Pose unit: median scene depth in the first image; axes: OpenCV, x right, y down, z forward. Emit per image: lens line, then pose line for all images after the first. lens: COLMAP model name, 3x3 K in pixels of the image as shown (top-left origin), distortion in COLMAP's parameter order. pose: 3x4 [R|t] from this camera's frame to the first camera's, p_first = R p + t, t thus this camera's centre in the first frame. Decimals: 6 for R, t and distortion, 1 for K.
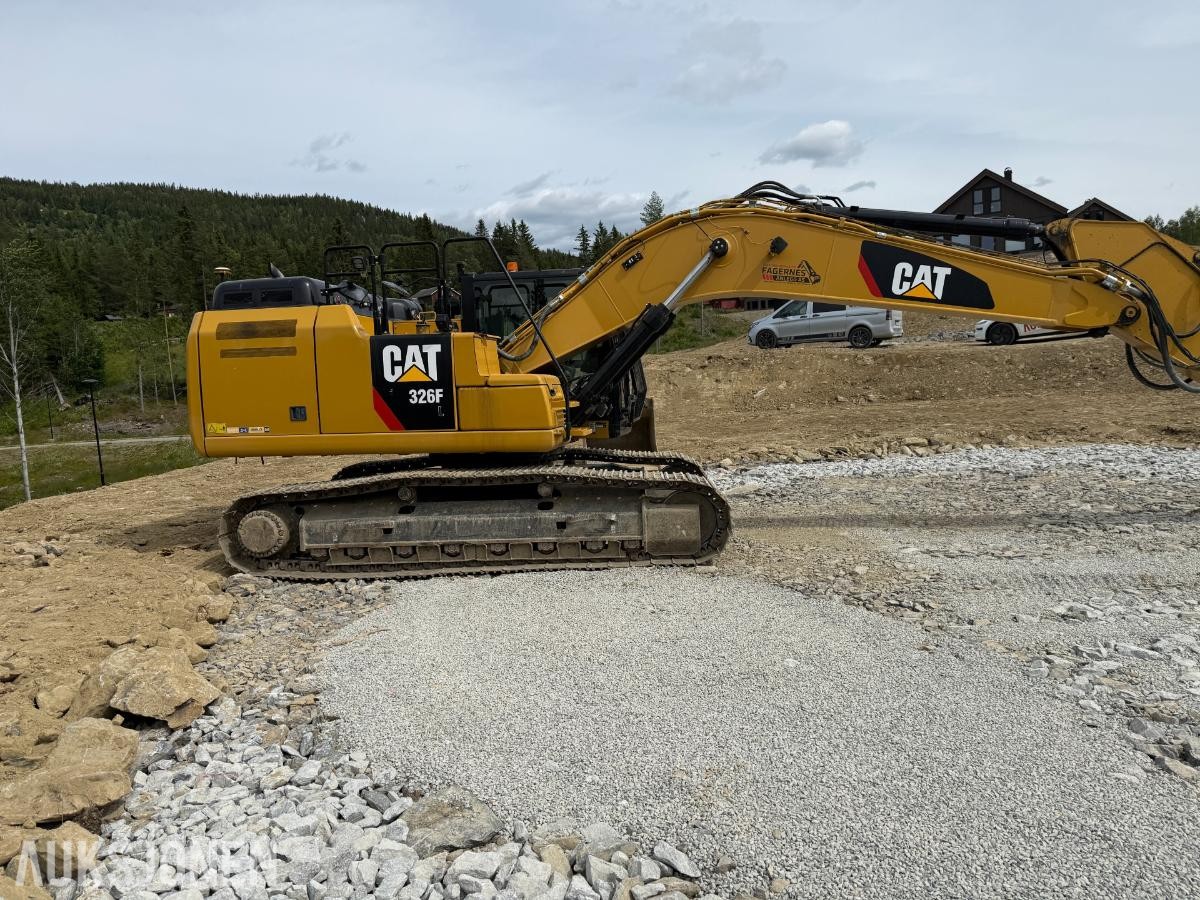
lens RADIAL K [[843.7, 0, 598.8], [0, 843.7, 467.3], [0, 0, 1]] dist [0.081042, -0.110798]
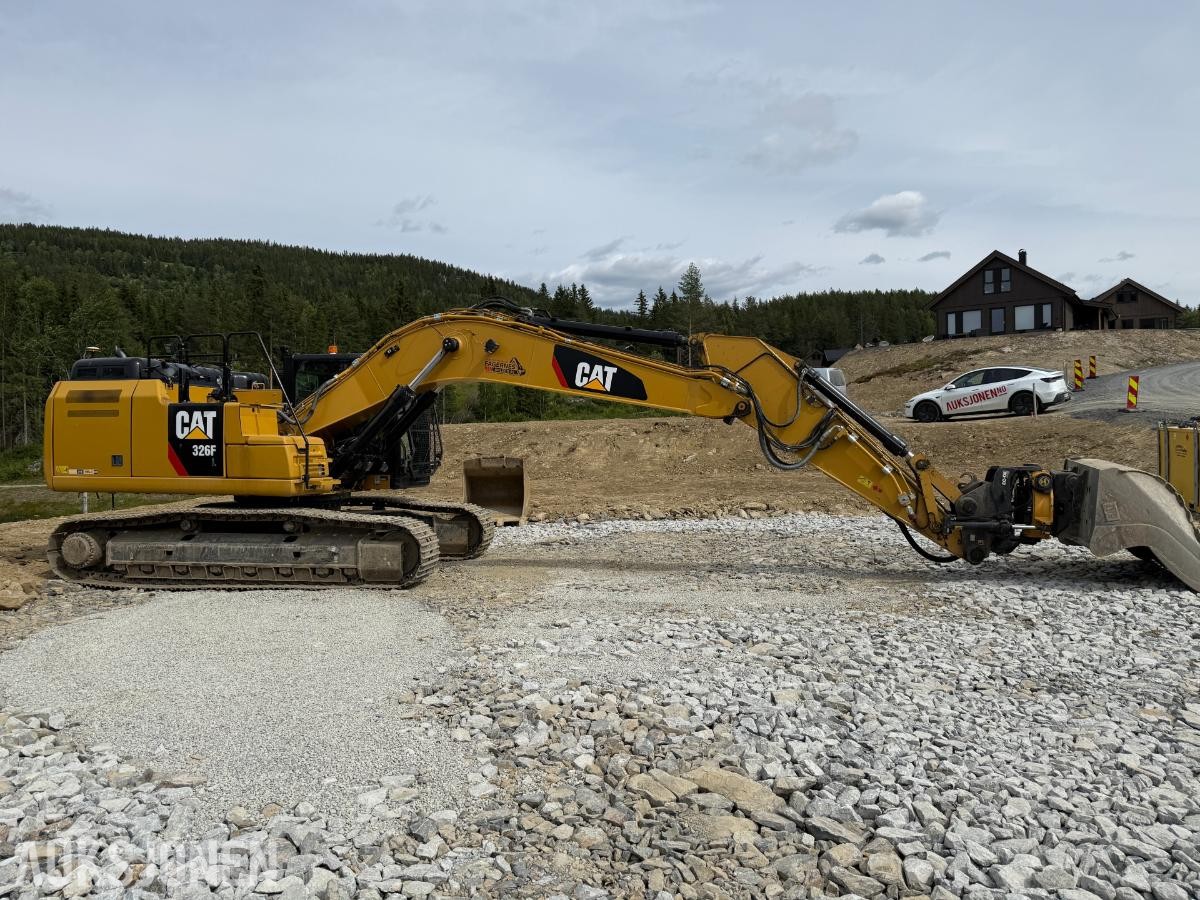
lens RADIAL K [[843.7, 0, 615.1], [0, 843.7, 474.9], [0, 0, 1]] dist [0.081042, -0.110798]
pose [[0.996665, 0.039889, -0.071181, 0.504375], [-0.043999, 0.997396, -0.057142, 0.000725], [0.068717, 0.060084, 0.995825, -0.255813]]
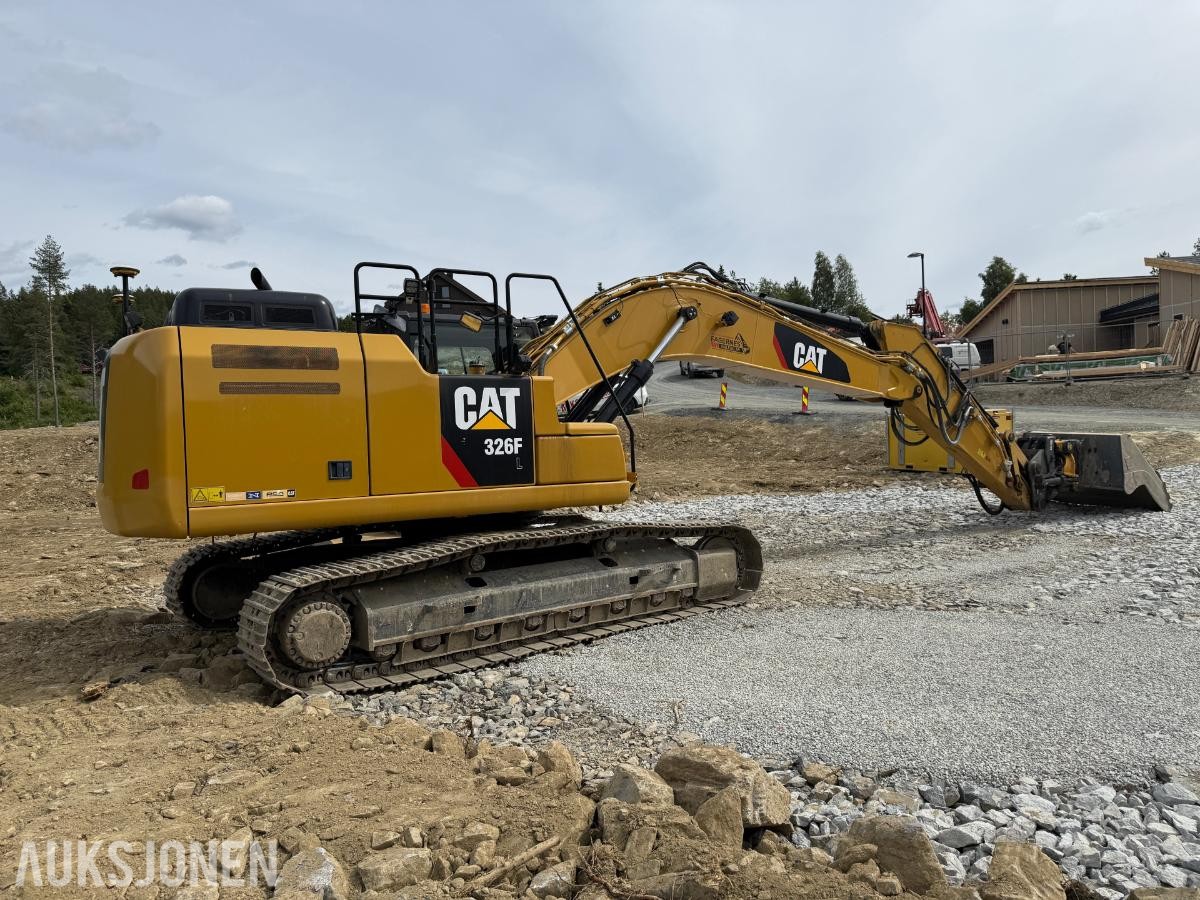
lens RADIAL K [[843.7, 0, 605.1], [0, 843.7, 449.7], [0, 0, 1]] dist [0.081042, -0.110798]
pose [[0.757873, 0.001296, 0.652401, -0.667674], [0.073730, 0.993421, -0.087624, 0.002970], [-0.648222, 0.114510, 0.752792, 0.271802]]
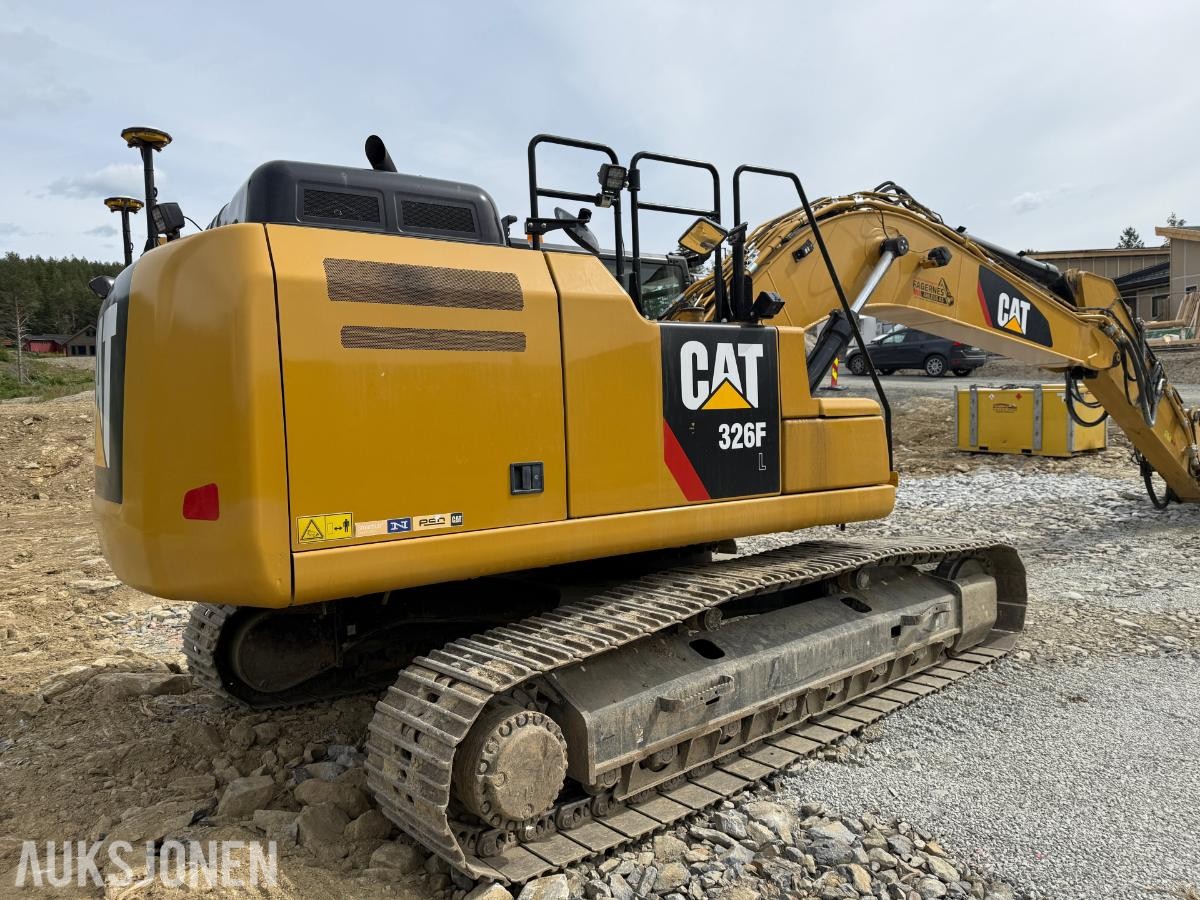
lens RADIAL K [[843.7, 0, 595.7], [0, 843.7, 454.7], [0, 0, 1]] dist [0.081042, -0.110798]
pose [[0.720582, -0.023306, 0.692978, -0.637016], [0.080739, 0.995456, -0.050477, -0.049501], [-0.688653, 0.092324, 0.719189, 0.647035]]
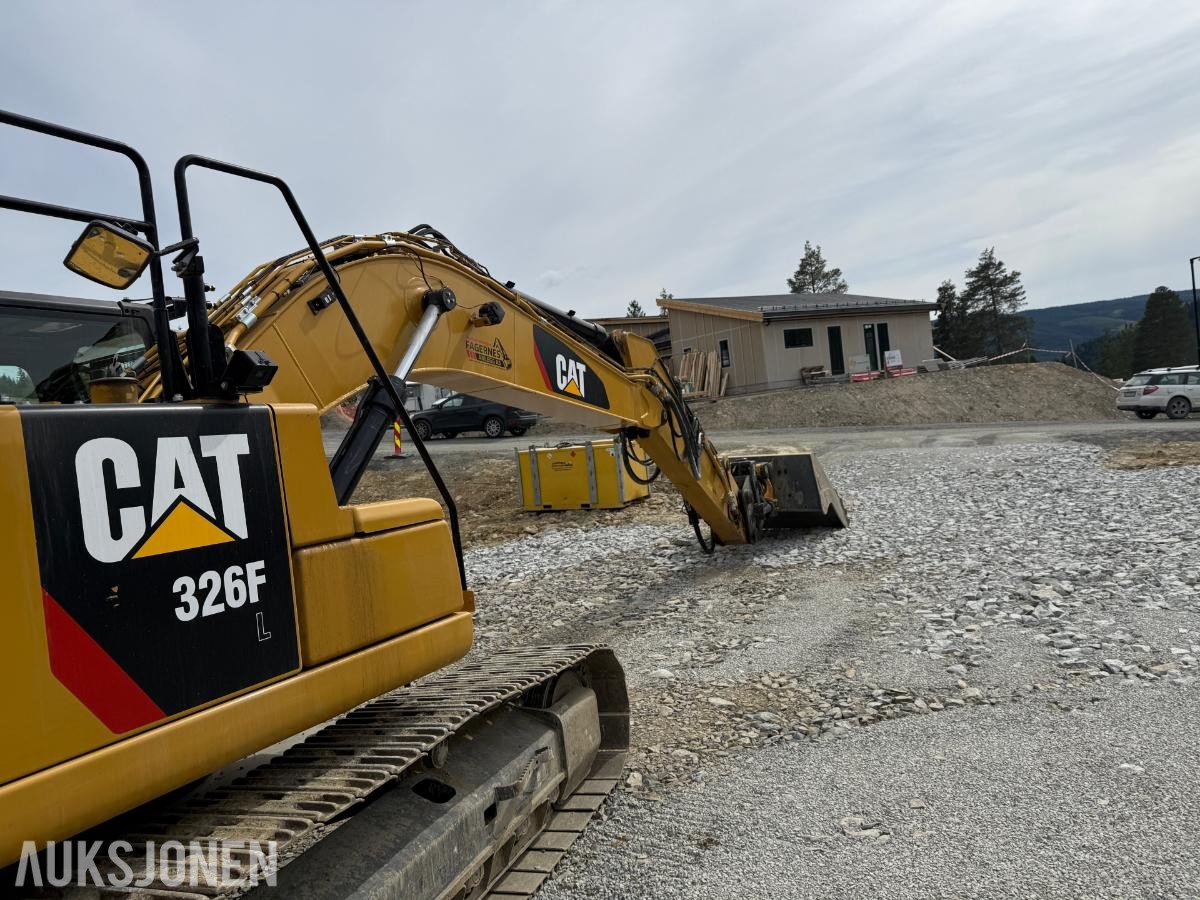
lens RADIAL K [[843.7, 0, 611.9], [0, 843.7, 438.4], [0, 0, 1]] dist [0.081042, -0.110798]
pose [[0.285916, 0.007064, 0.958229, -0.464001], [0.205077, 0.976354, -0.068388, -0.084662], [-0.936053, 0.216063, 0.277707, 0.728825]]
